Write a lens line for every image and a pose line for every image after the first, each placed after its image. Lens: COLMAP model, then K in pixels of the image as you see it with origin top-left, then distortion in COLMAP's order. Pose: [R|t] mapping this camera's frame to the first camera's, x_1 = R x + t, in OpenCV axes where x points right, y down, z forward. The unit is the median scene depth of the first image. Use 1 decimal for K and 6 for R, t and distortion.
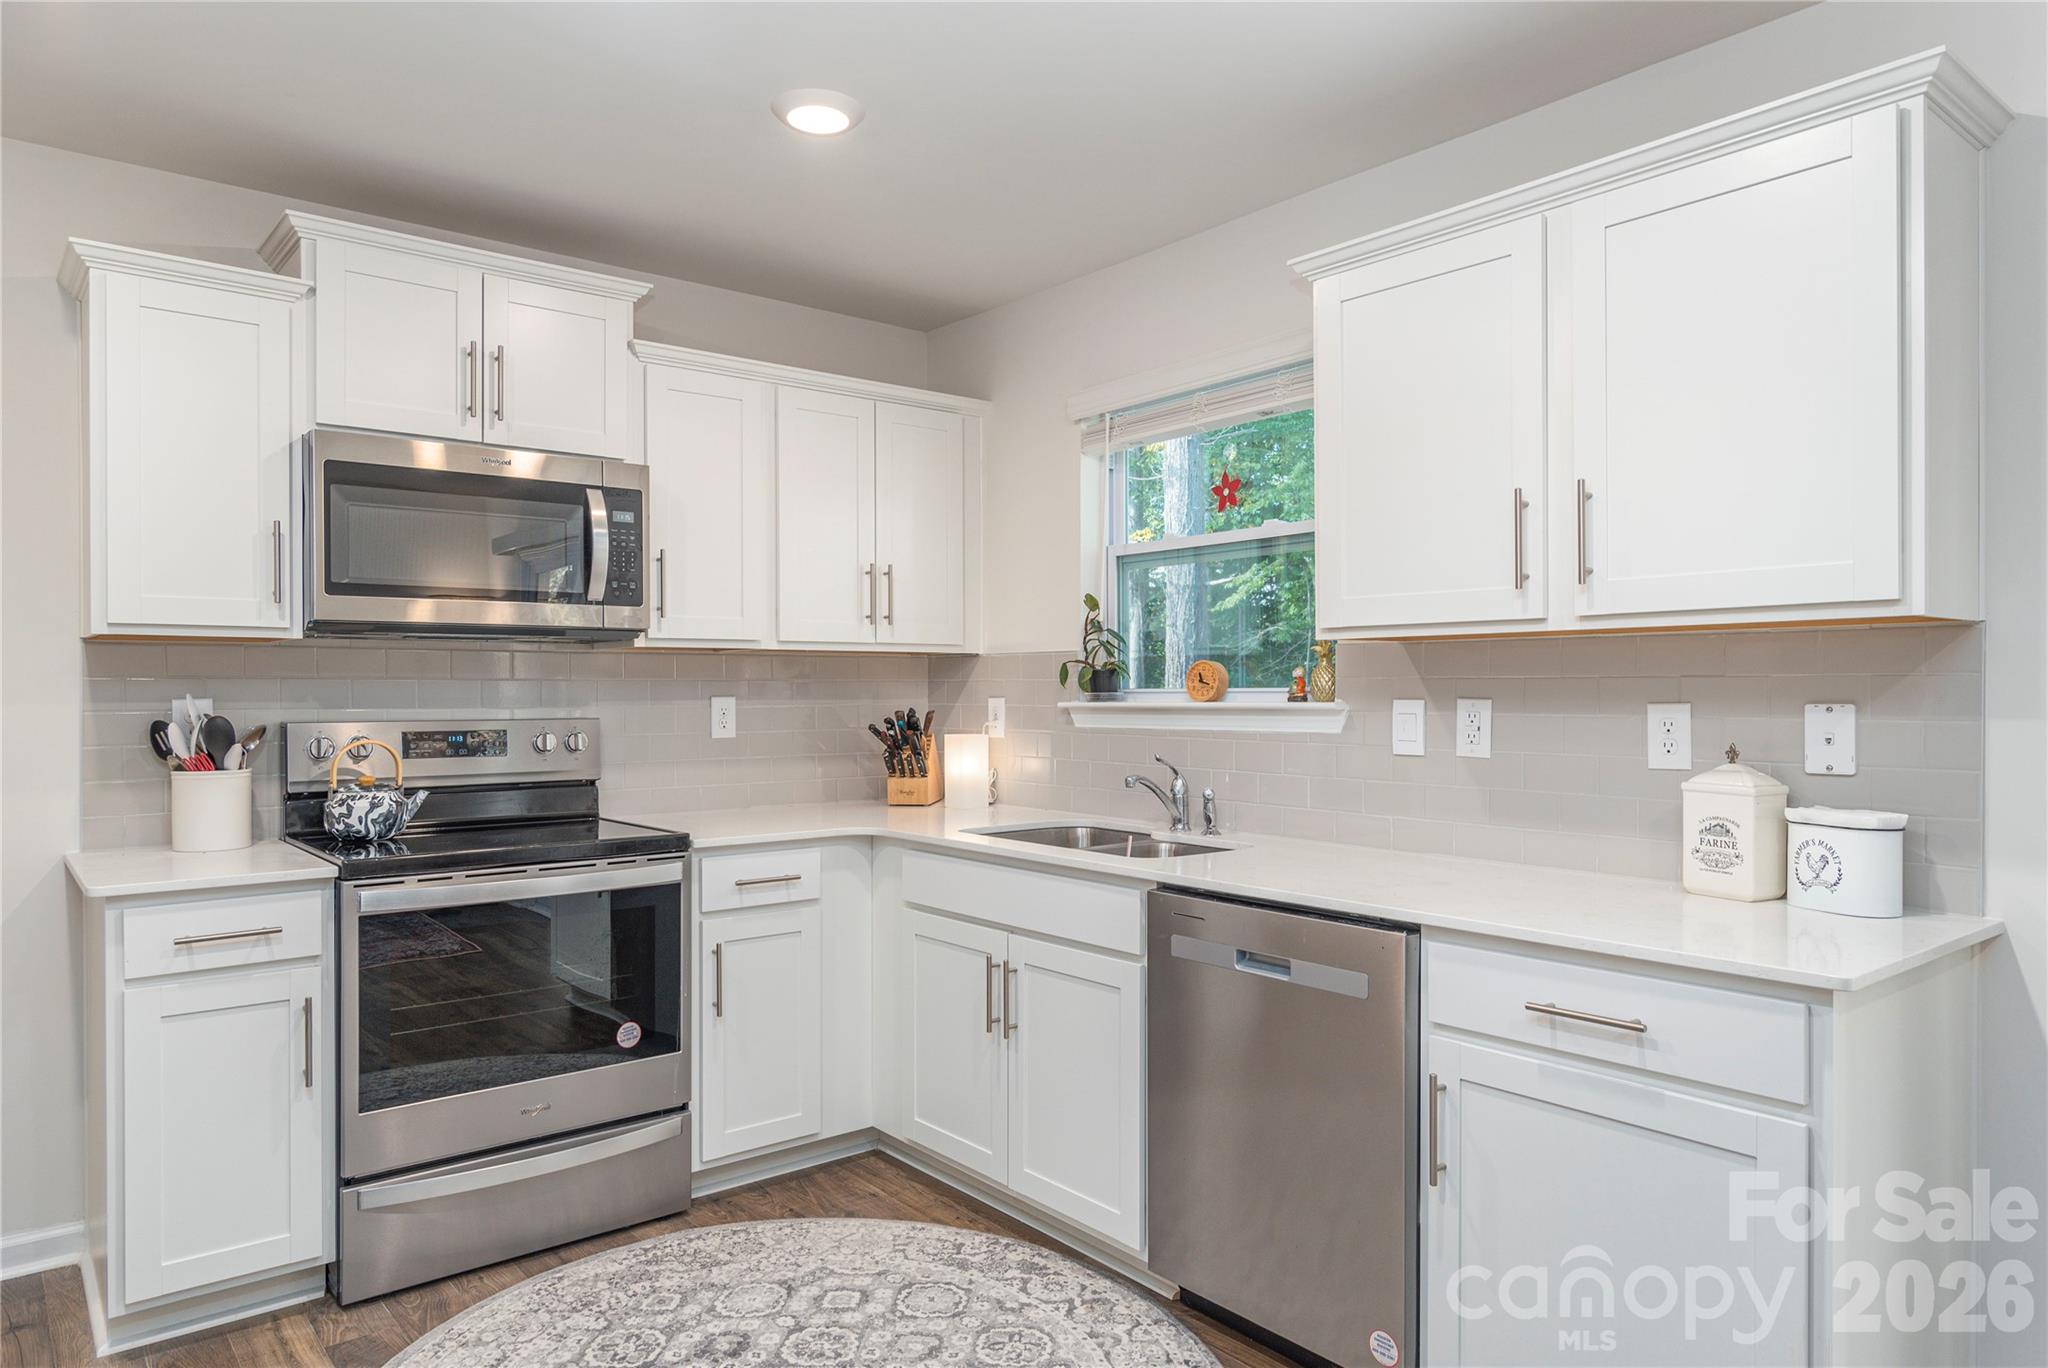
lens RADIAL K [[1277.8, 0, 1020.9], [0, 1277.8, 693.7], [0, 0, 1]] dist [0.003174, -0.000642]
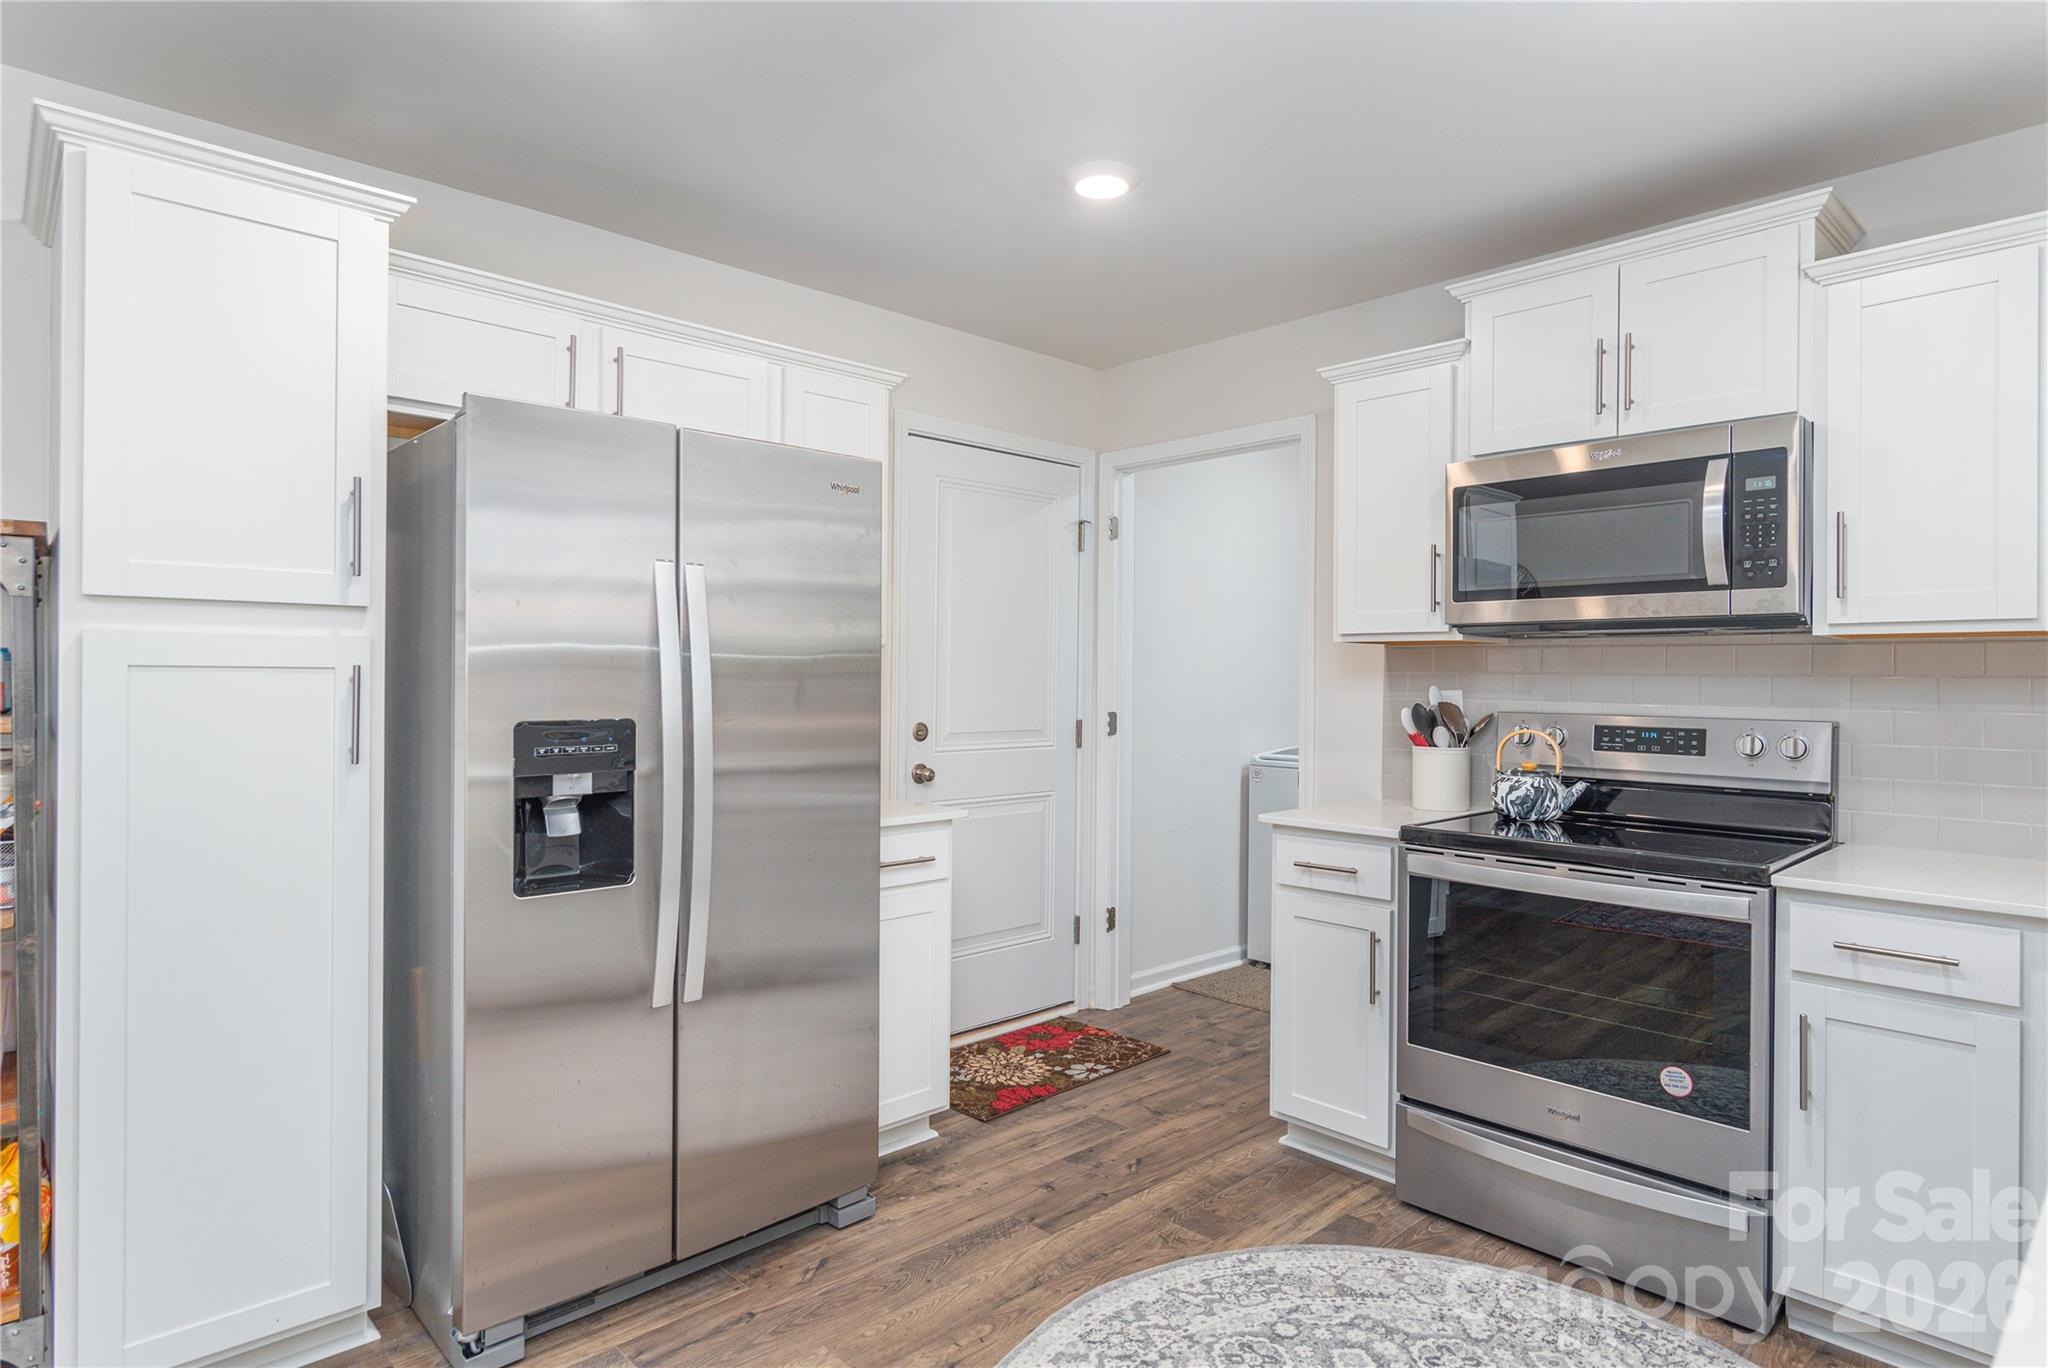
lens RADIAL K [[1127.5, 0, 1021.5], [0, 1127.5, 669.8], [0, 0, 1]] dist [-0.002992, -0.000256]
pose [[0.070693, -0.003347, -0.997493, 0.429376], [-0.013060, 0.999906, -0.004281, -0.005380], [0.997413, 0.013330, 0.070642, 0.494134]]
